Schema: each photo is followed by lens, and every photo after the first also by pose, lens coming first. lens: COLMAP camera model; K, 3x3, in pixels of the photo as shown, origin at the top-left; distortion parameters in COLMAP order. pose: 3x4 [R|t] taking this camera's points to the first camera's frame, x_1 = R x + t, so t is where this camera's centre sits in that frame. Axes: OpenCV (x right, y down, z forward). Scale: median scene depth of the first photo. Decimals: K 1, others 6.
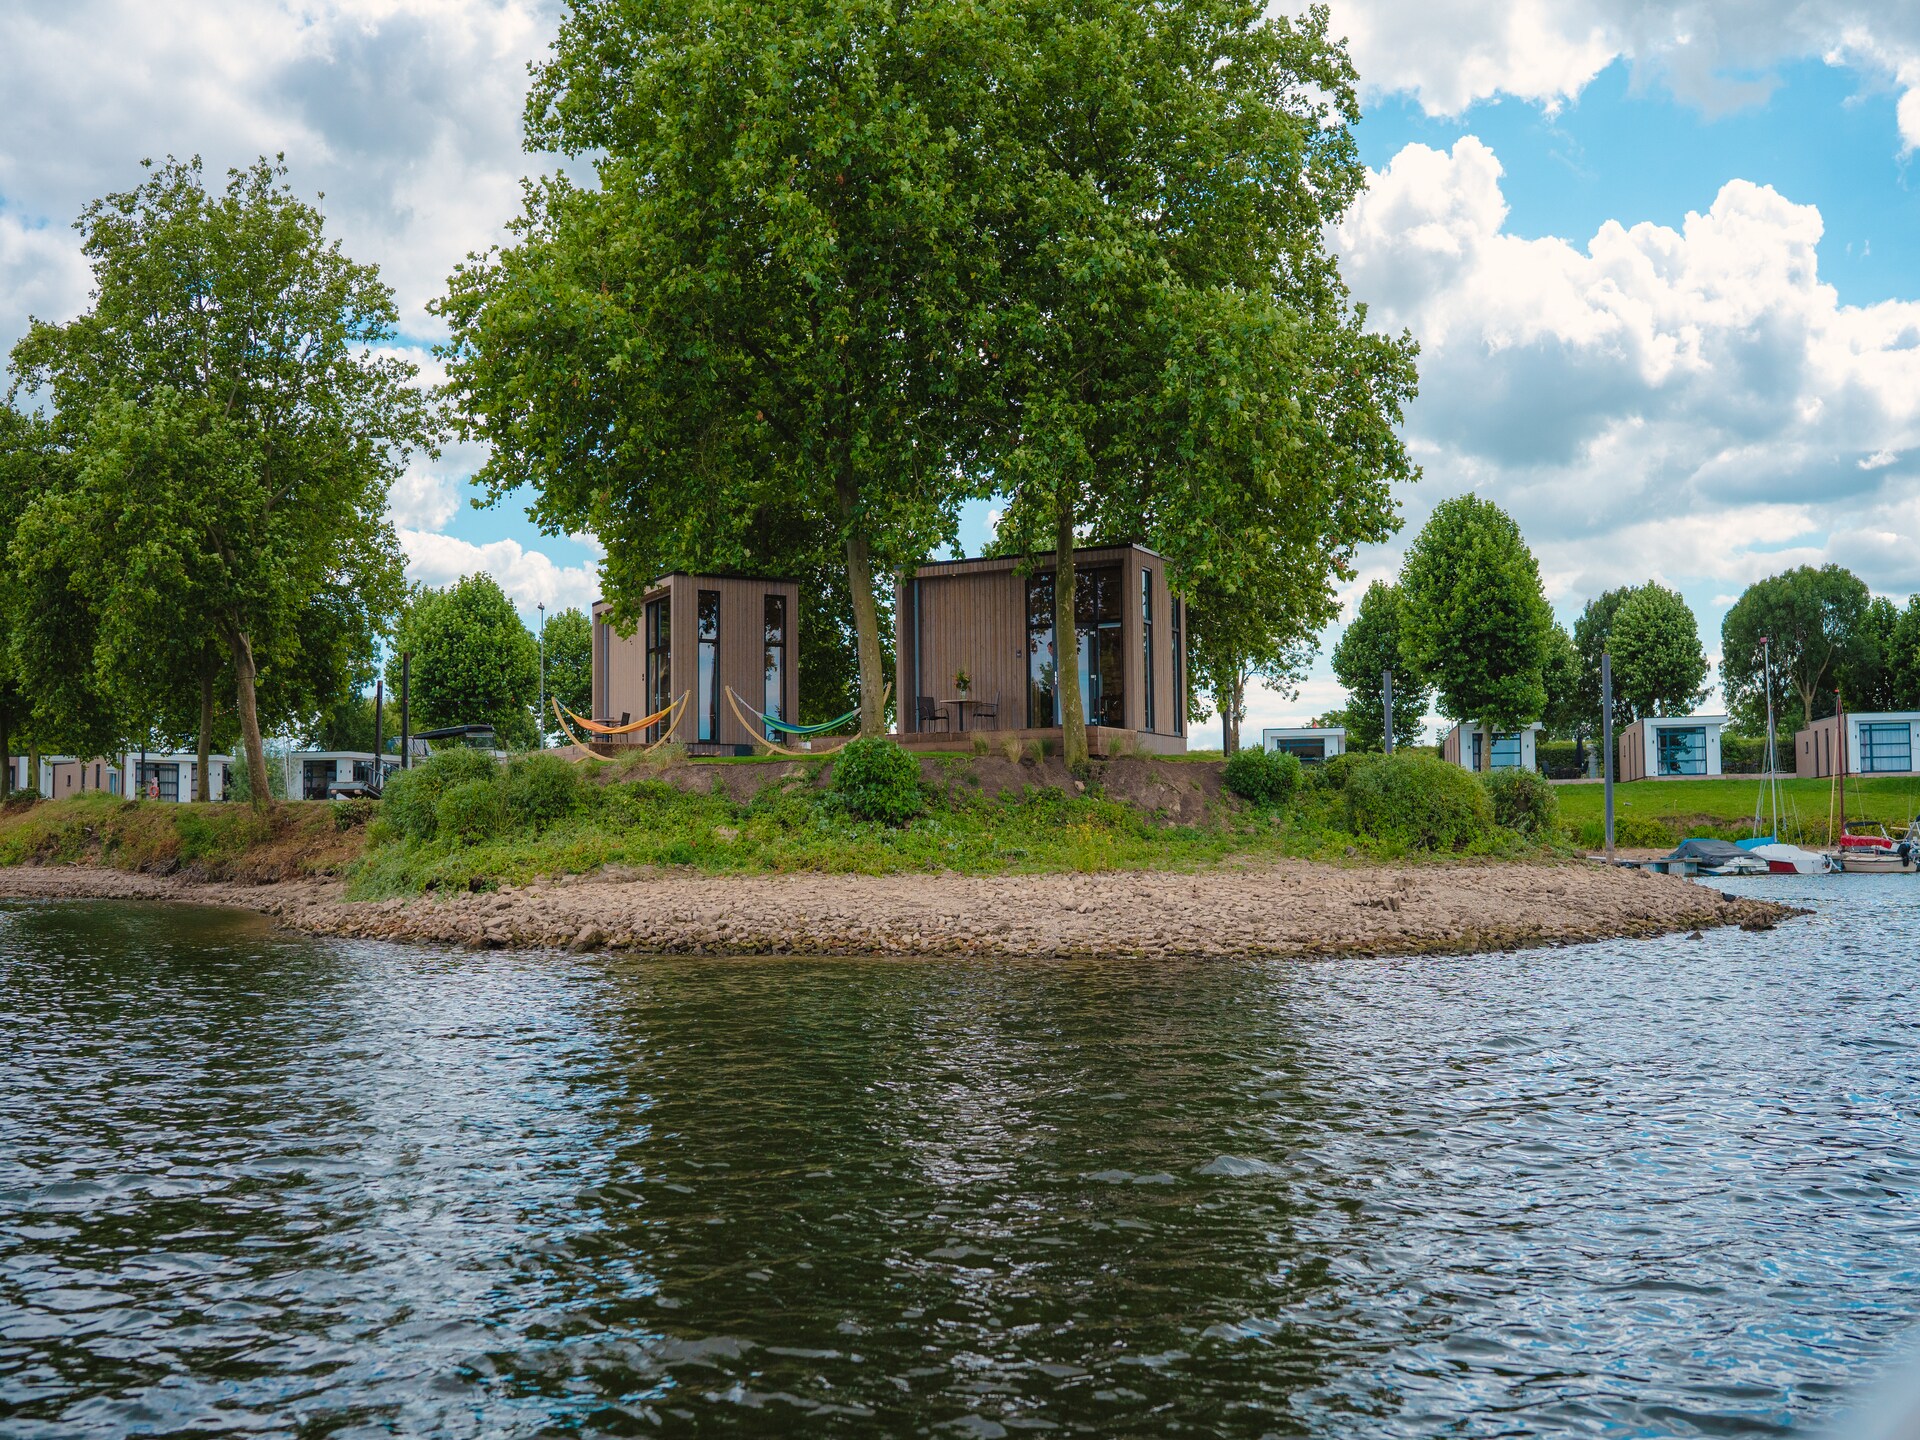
lens RADIAL K [[1883.6, 0, 943.2], [0, 1883.6, 715.3], [0, 0, 1]] dist [-0.199825, 0.227892]
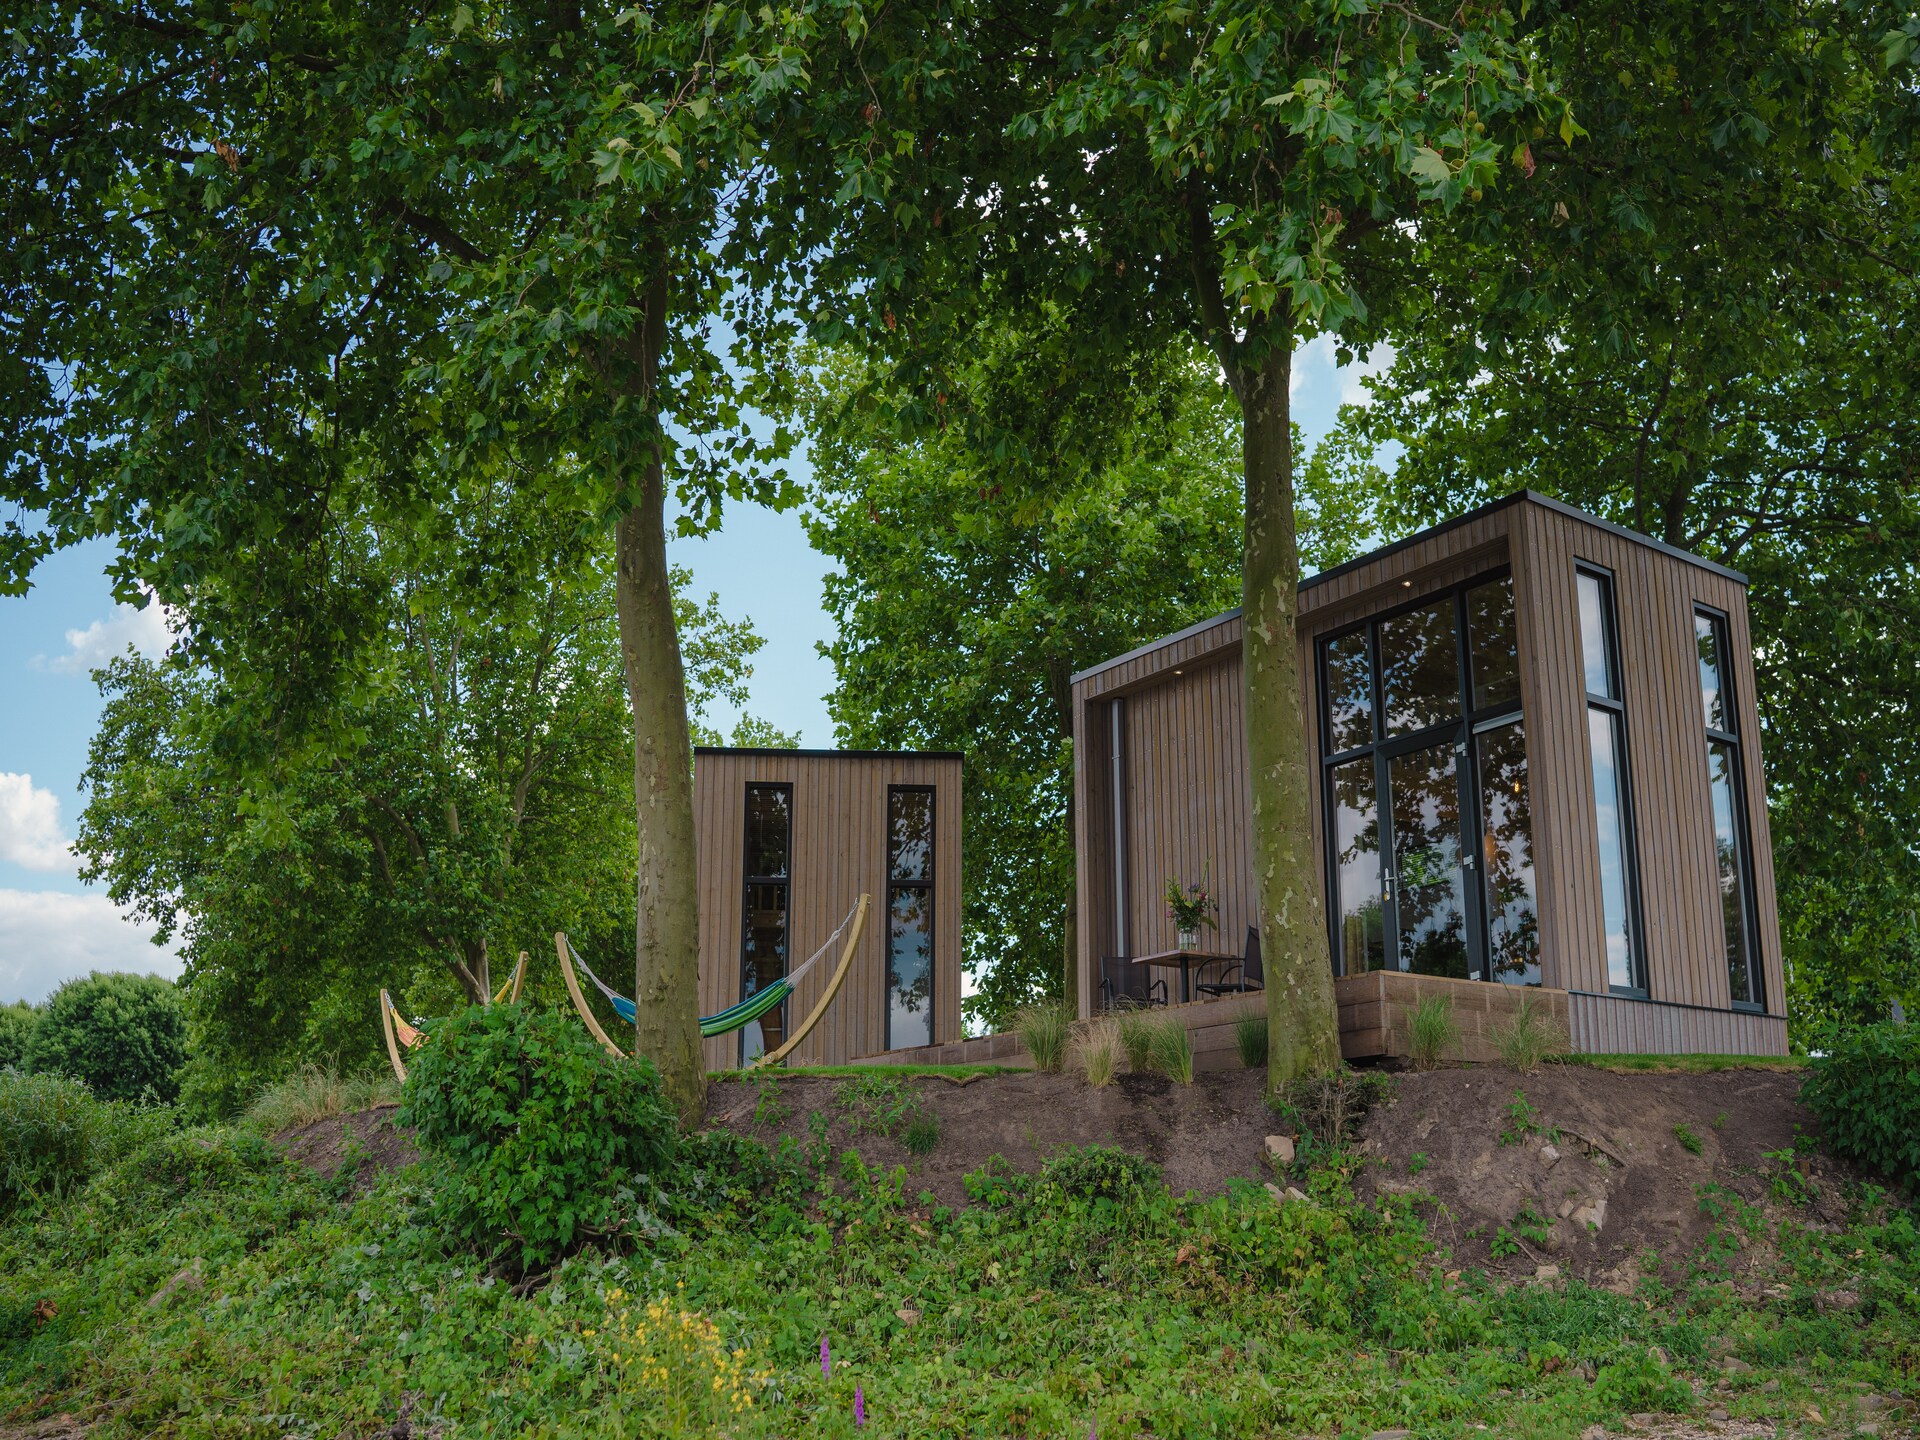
lens RADIAL K [[2134.9, 0, 960.0], [0, 2134.9, 720.0], [0, 0, 1]] dist [-0.269685, 0.352672]
pose [[0.907499, -0.098990, -0.408223, 0.173592], [0.021202, 0.981391, -0.190845, 0.032909], [0.419518, 0.164537, 0.892711, 0.656396]]
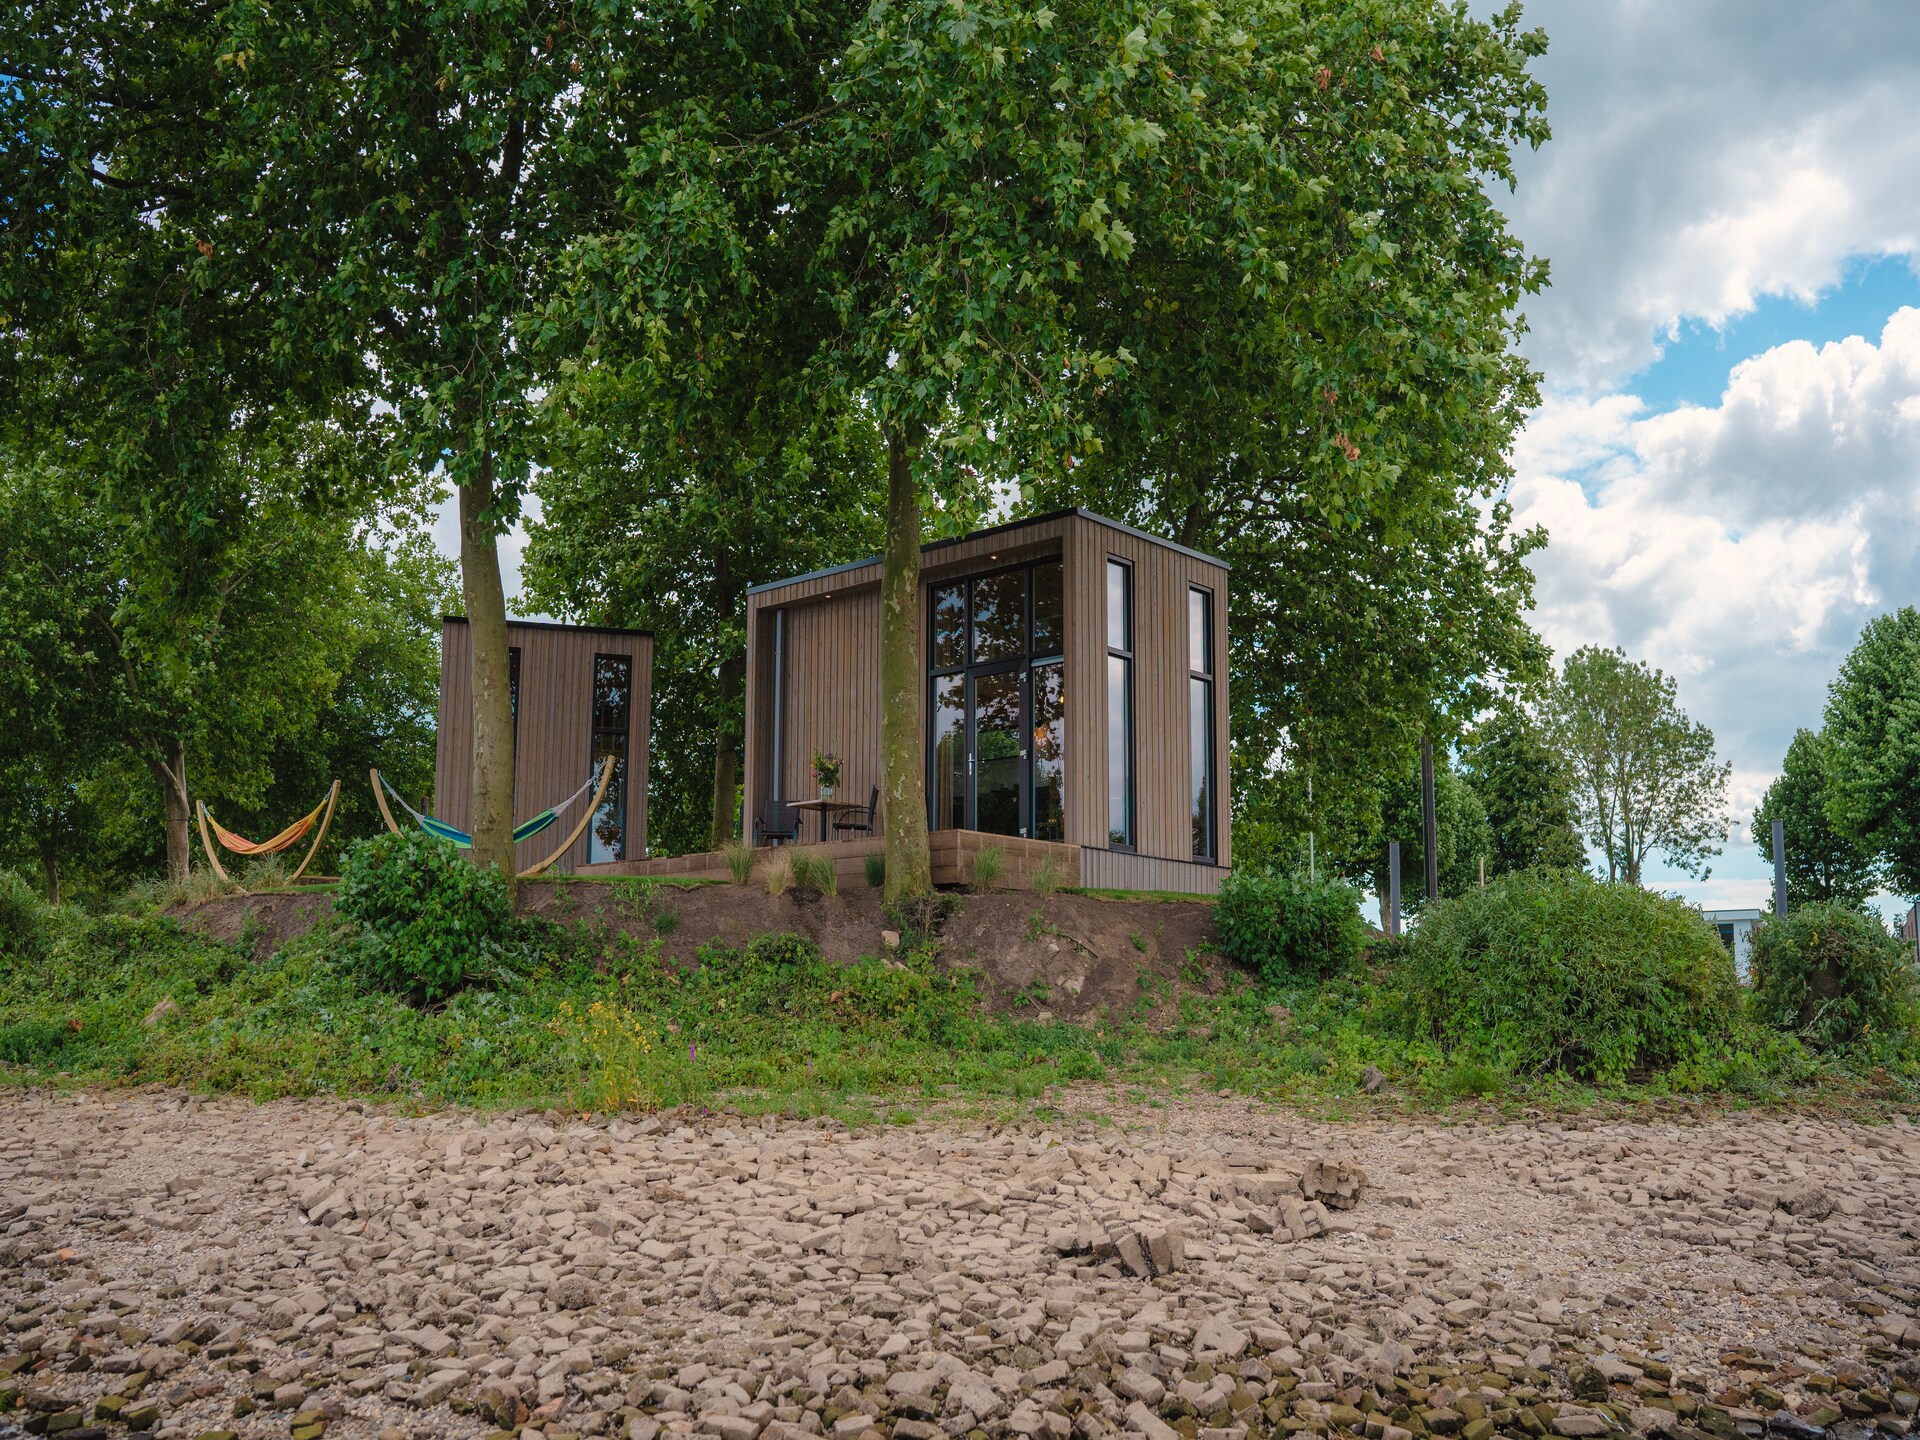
lens RADIAL K [[1883.6, 0, 943.2], [0, 1883.6, 715.3], [0, 0, 1]] dist [-0.199825, 0.227892]
pose [[0.969150, -0.024244, -0.245275, 0.212963], [-0.003293, 0.993788, -0.111240, 0.033767], [0.246449, 0.108616, 0.963050, 0.506330]]
